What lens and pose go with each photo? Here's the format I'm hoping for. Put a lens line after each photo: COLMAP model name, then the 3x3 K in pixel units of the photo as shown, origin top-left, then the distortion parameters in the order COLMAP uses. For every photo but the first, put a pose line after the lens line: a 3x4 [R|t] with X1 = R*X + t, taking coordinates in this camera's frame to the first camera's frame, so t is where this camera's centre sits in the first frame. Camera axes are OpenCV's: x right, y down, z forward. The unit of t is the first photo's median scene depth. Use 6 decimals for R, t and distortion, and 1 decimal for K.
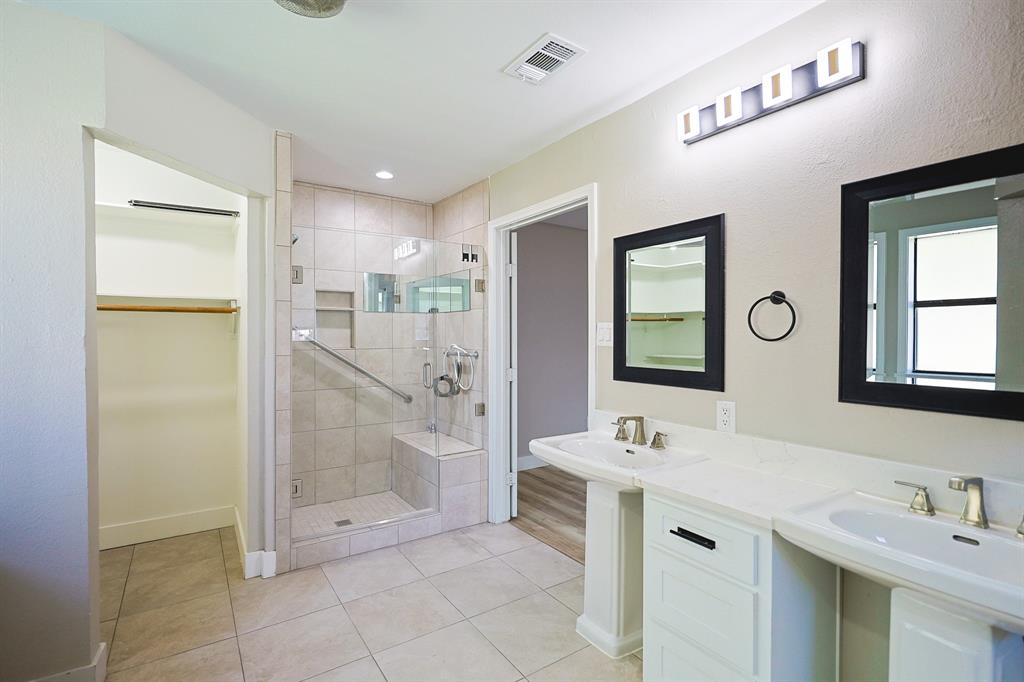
lens RADIAL K [[479.7, 0, 512.0], [0, 479.7, 341.0], [0, 0, 1]] dist [-0.000959, -0.000353]
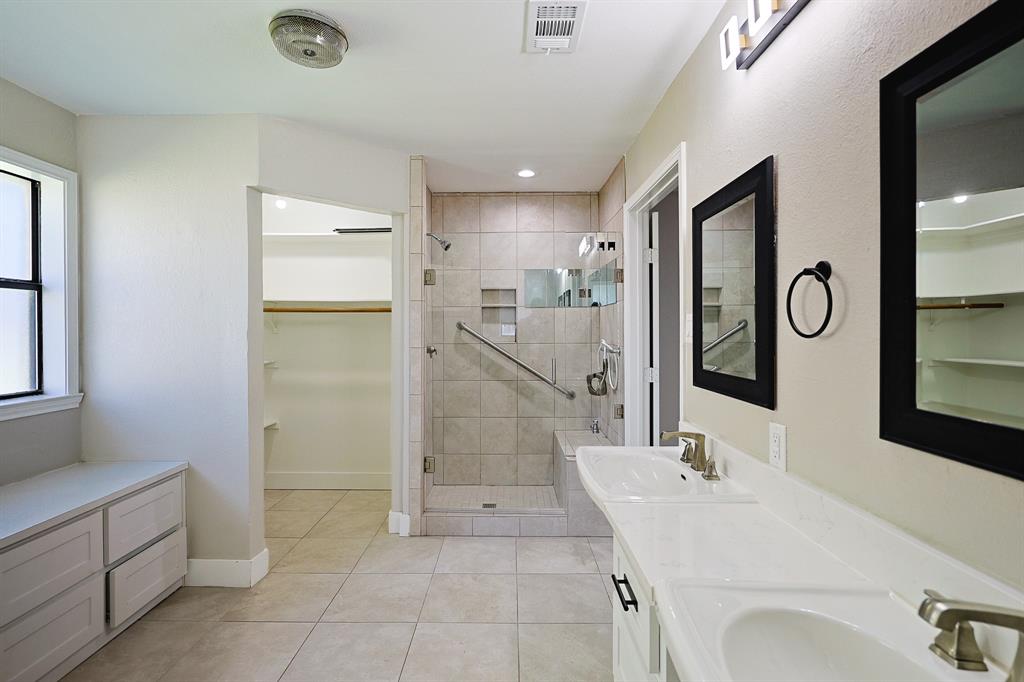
lens RADIAL K [[501.2, 0, 511.1], [0, 501.2, 331.8], [0, 0, 1]] dist [0.000206, -0.000257]
pose [[0.822892, 0.000657, -0.568197, 0.375677], [-0.005772, 0.999957, -0.007204, -0.000501], [0.568168, 0.009208, 0.822861, 0.123940]]
